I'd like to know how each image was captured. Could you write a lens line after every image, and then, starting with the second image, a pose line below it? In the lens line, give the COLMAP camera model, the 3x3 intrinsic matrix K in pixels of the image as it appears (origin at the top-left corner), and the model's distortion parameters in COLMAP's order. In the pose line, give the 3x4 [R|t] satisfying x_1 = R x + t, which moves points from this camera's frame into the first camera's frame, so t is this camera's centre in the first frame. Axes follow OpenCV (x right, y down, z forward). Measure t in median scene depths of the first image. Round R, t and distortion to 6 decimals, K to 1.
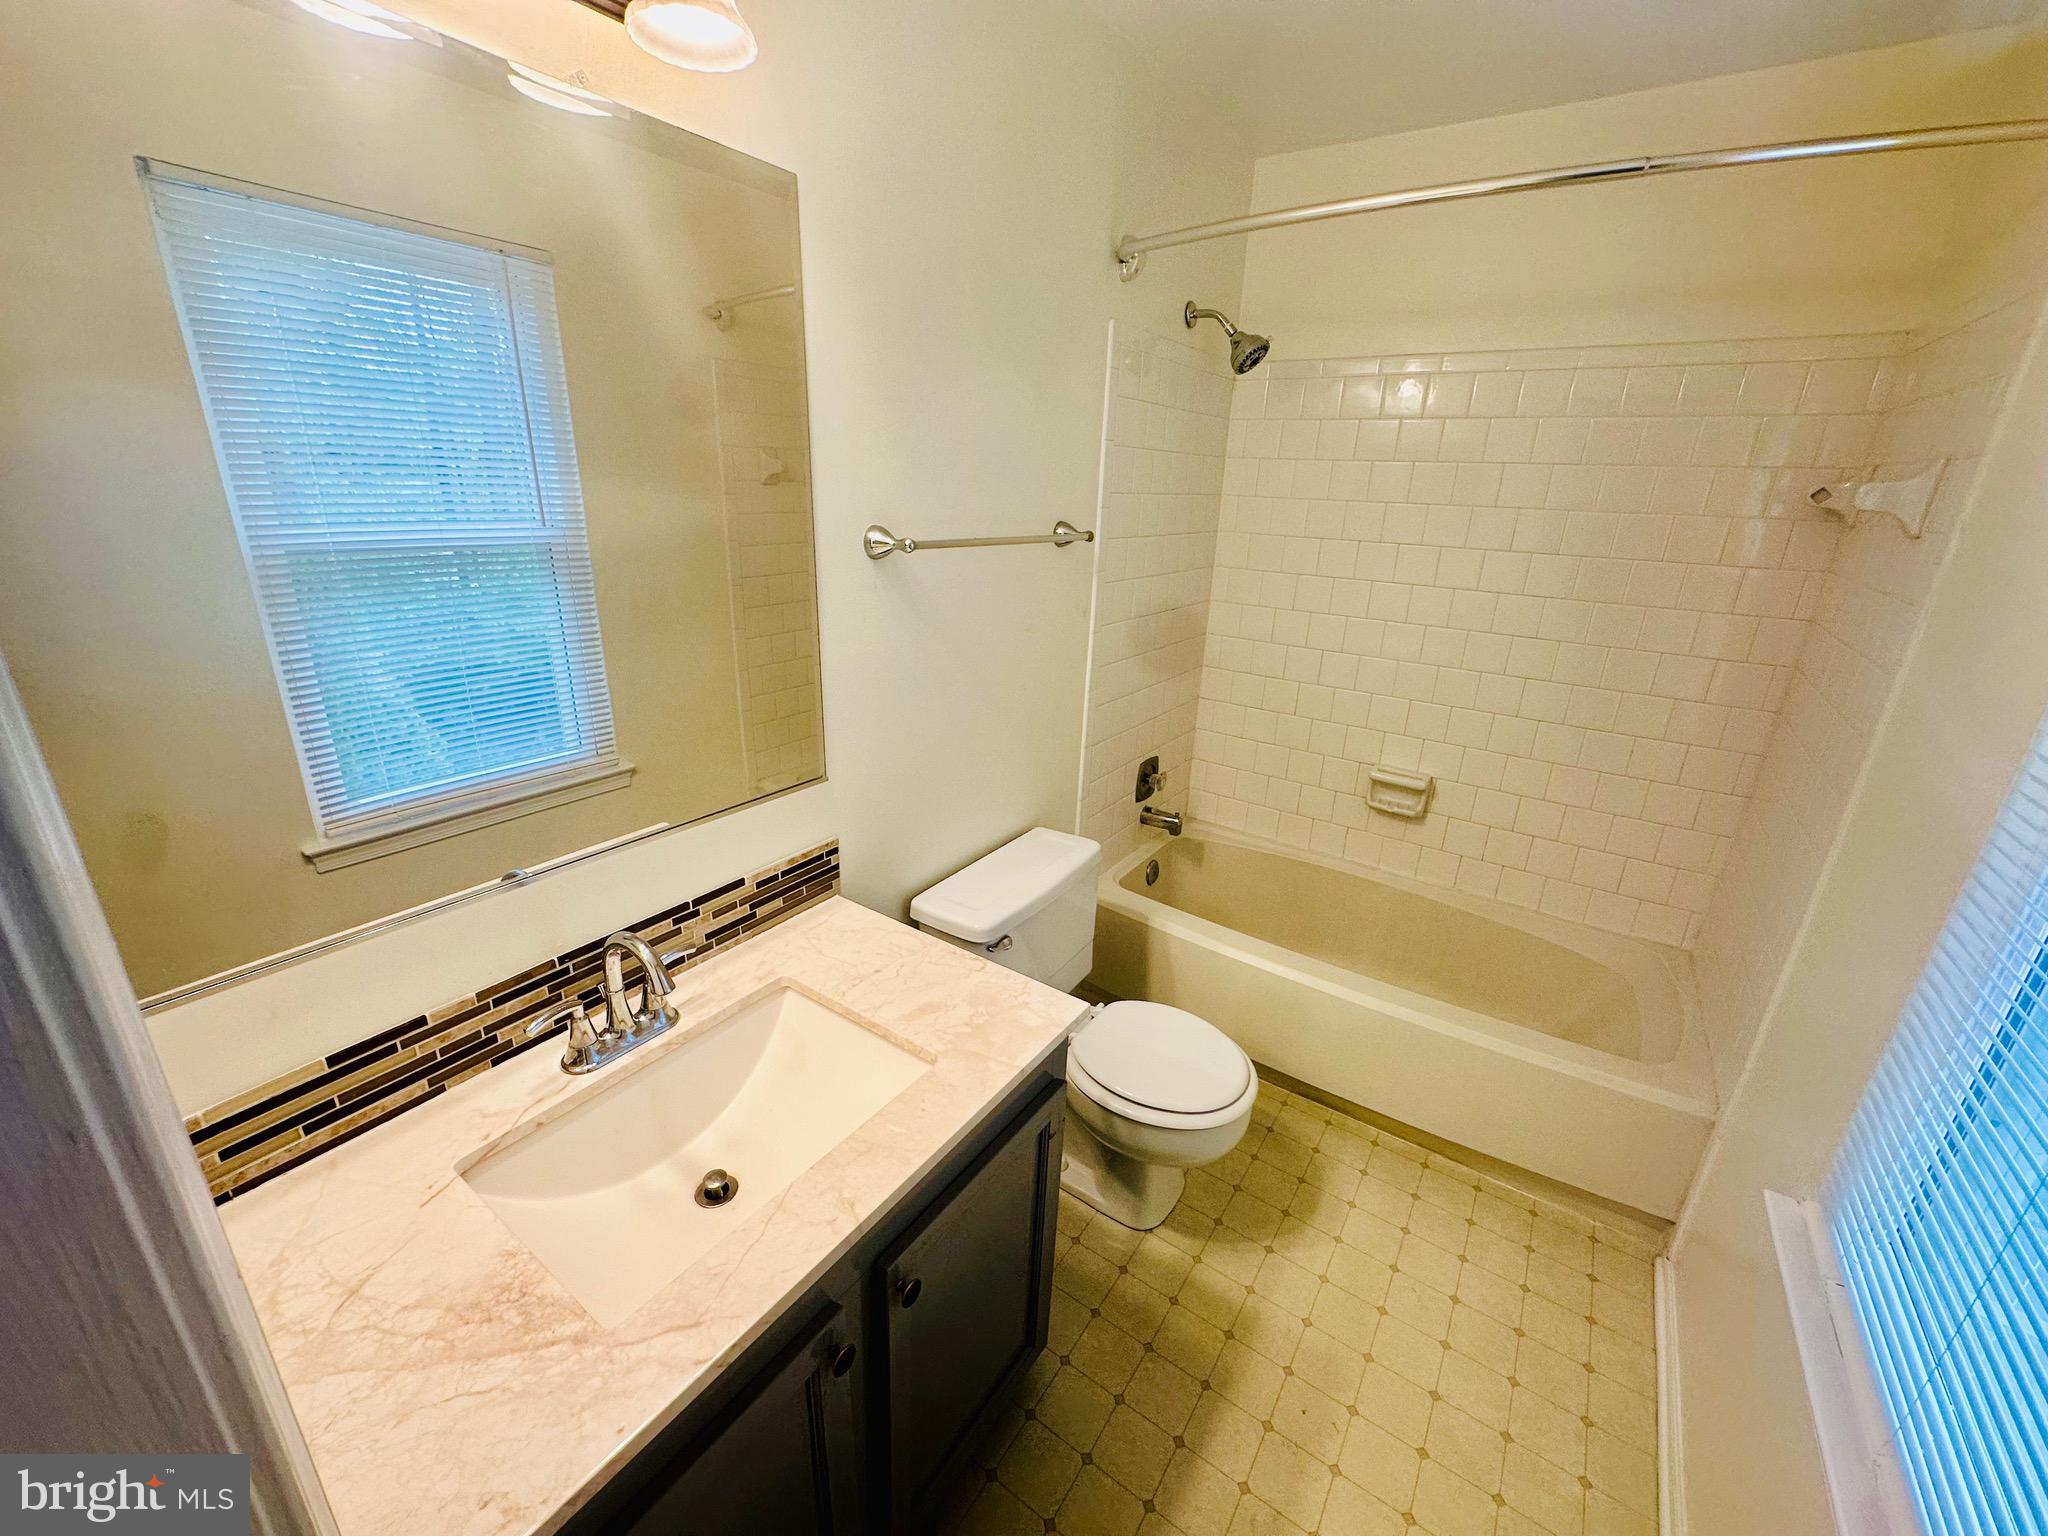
lens RADIAL K [[814.0, 0, 1024.0], [0, 814.0, 768.0], [0, 0, 1]] dist [-0.000323, -0.000121]
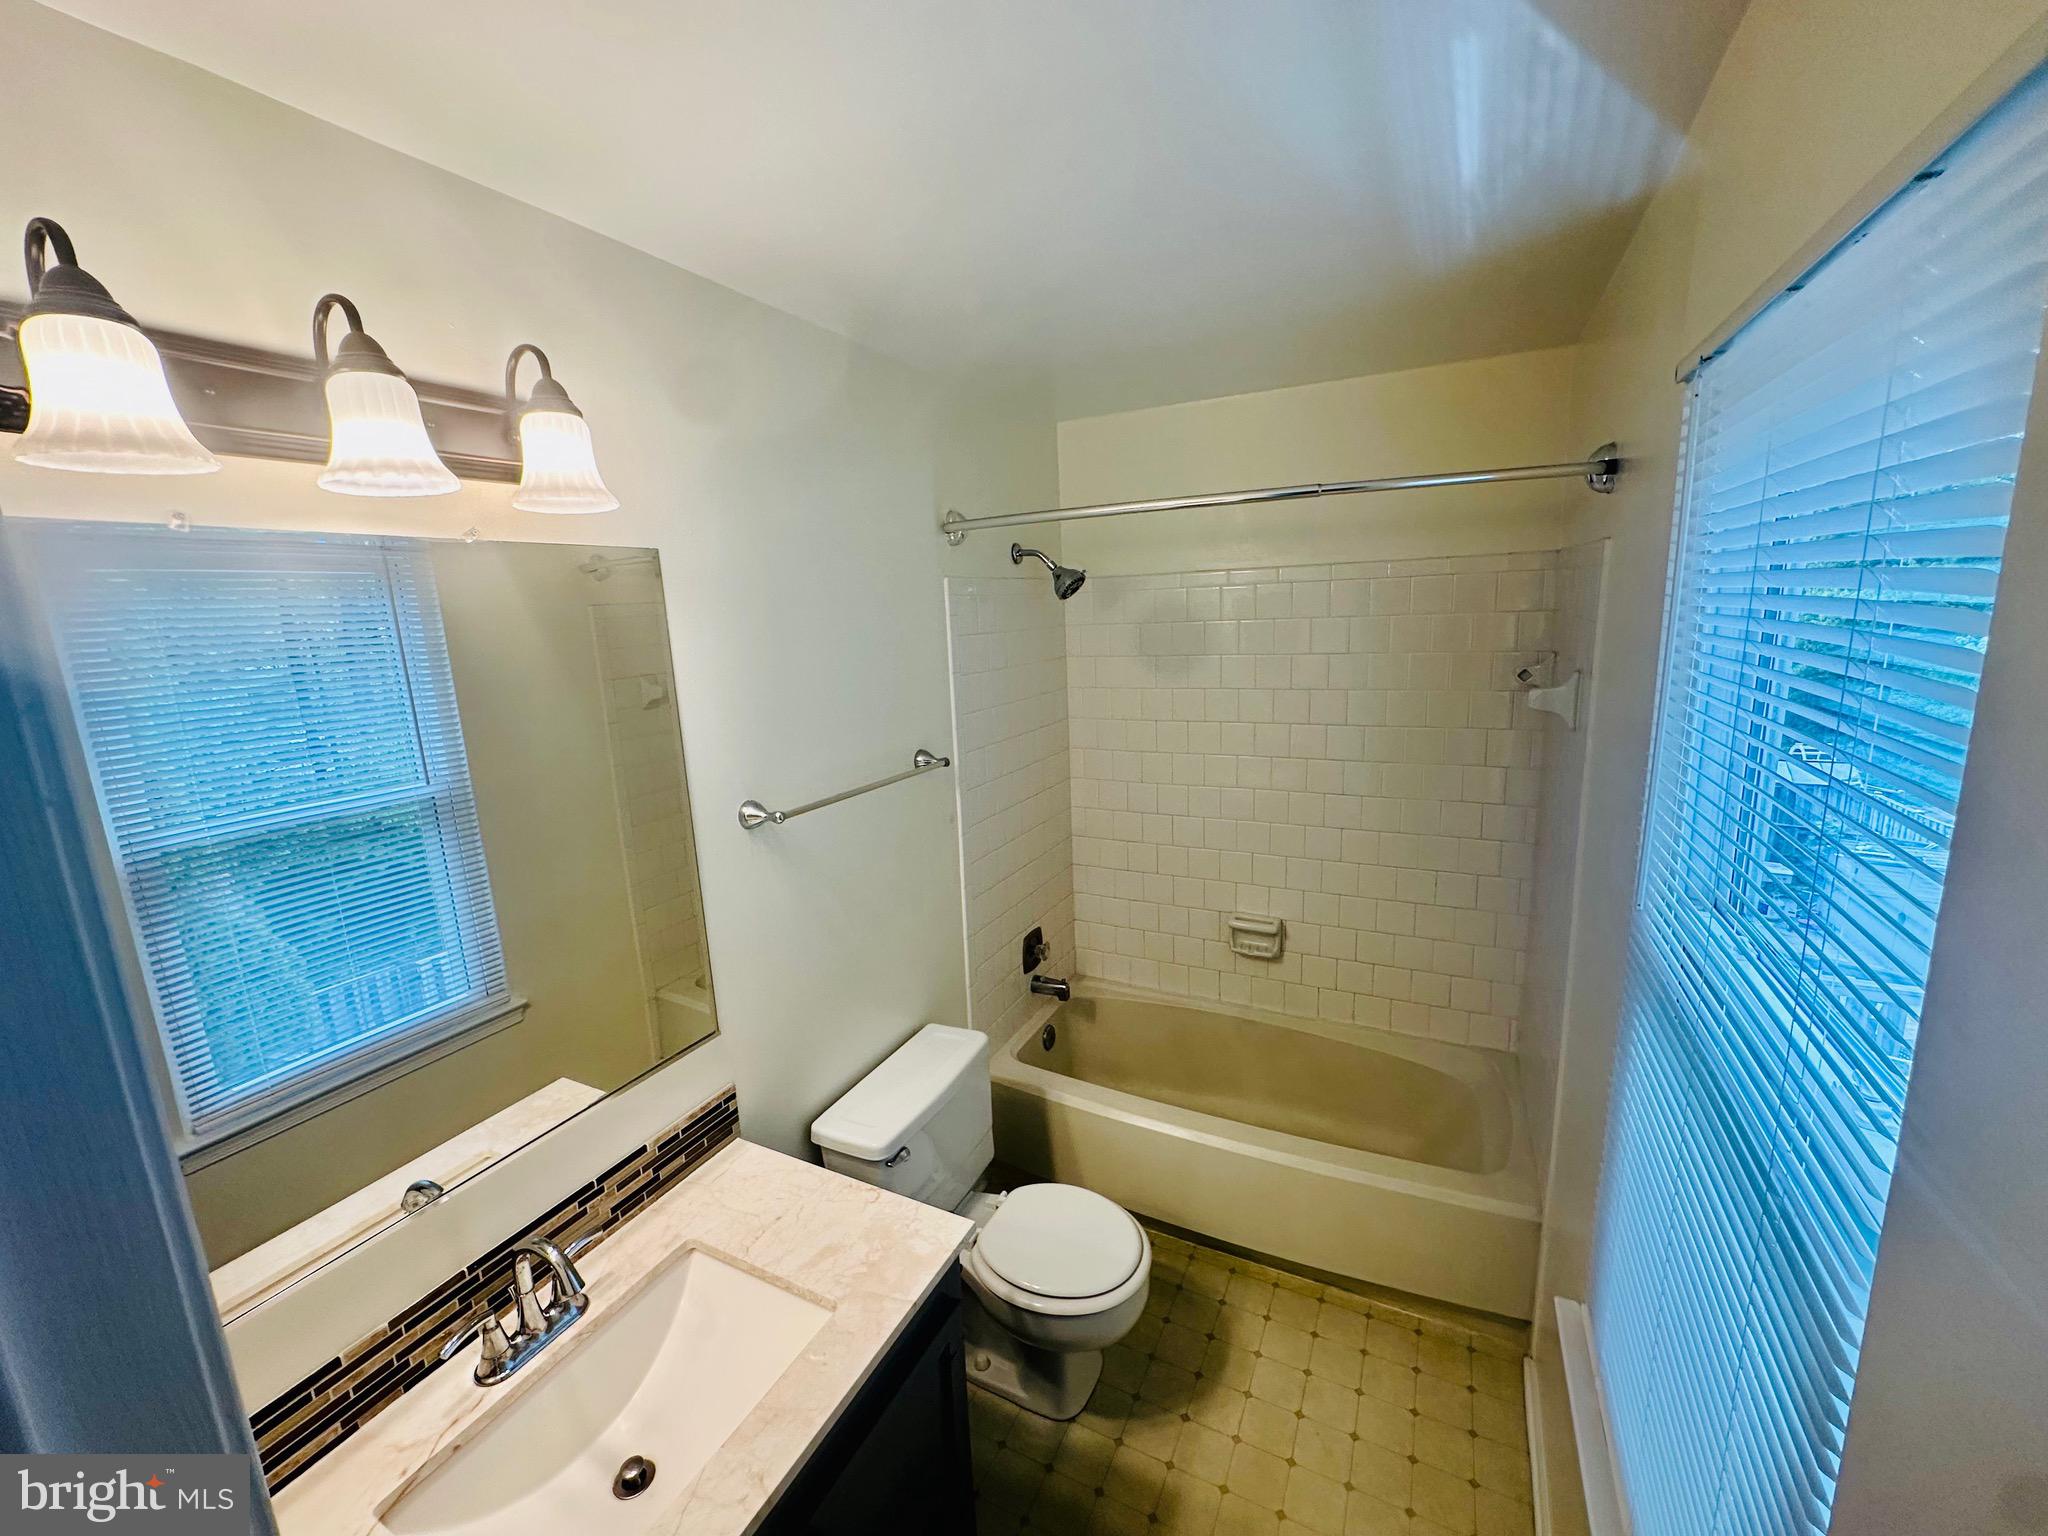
lens RADIAL K [[819.7, 0, 1024.0], [0, 819.7, 768.0], [0, 0, 1]] dist [-0.000520, 0.000188]
pose [[0.988027, -0.102769, 0.115067, 0.067588], [0.118027, 0.983822, -0.134771, -0.132992], [-0.099355, 0.146738, 0.984173, -0.166320]]
